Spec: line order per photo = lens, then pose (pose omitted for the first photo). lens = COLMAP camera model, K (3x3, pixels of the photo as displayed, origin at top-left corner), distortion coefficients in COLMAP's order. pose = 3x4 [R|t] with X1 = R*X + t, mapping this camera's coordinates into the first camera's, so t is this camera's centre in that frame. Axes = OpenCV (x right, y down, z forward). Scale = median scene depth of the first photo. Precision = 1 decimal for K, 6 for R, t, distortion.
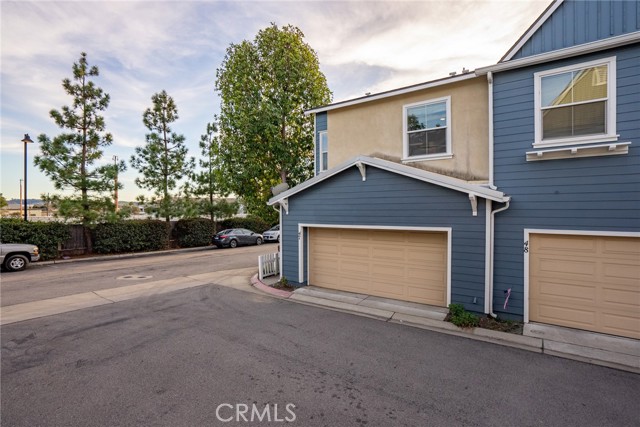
lens RADIAL K [[317.6, 0, 318.0], [0, 317.6, 211.7], [0, 0, 1]] dist [-0.039236, 0.021987]
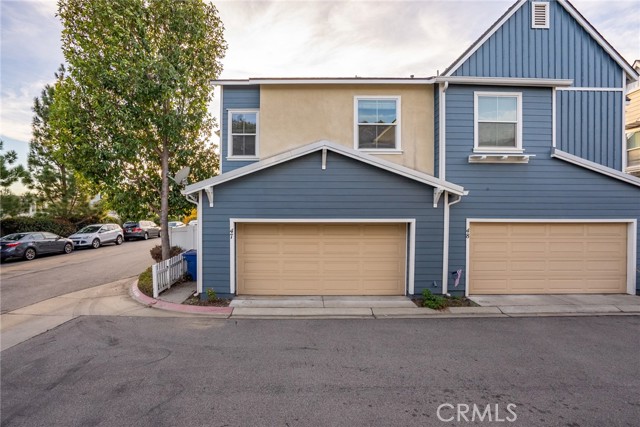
lens RADIAL K [[309.9, 0, 298.1], [0, 309.9, 212.2], [0, 0, 1]] dist [-0.029933, 0.001259]
pose [[0.813691, 0.002434, 0.581293, -0.503112], [-0.002278, 0.999997, -0.000998, 0.029688], [-0.581293, -0.000513, 0.813694, 0.378756]]
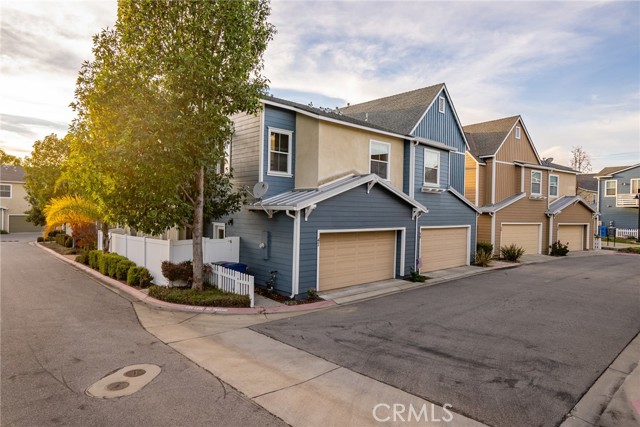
lens RADIAL K [[381.9, 0, 319.4], [0, 381.9, 215.1], [0, 0, 1]] dist [-0.001486, -0.000270]
pose [[0.195047, -0.000434, 0.980794, -1.633217], [-0.006776, 0.999975, 0.001790, -0.013926], [-0.980771, -0.006995, 0.195039, 1.047300]]
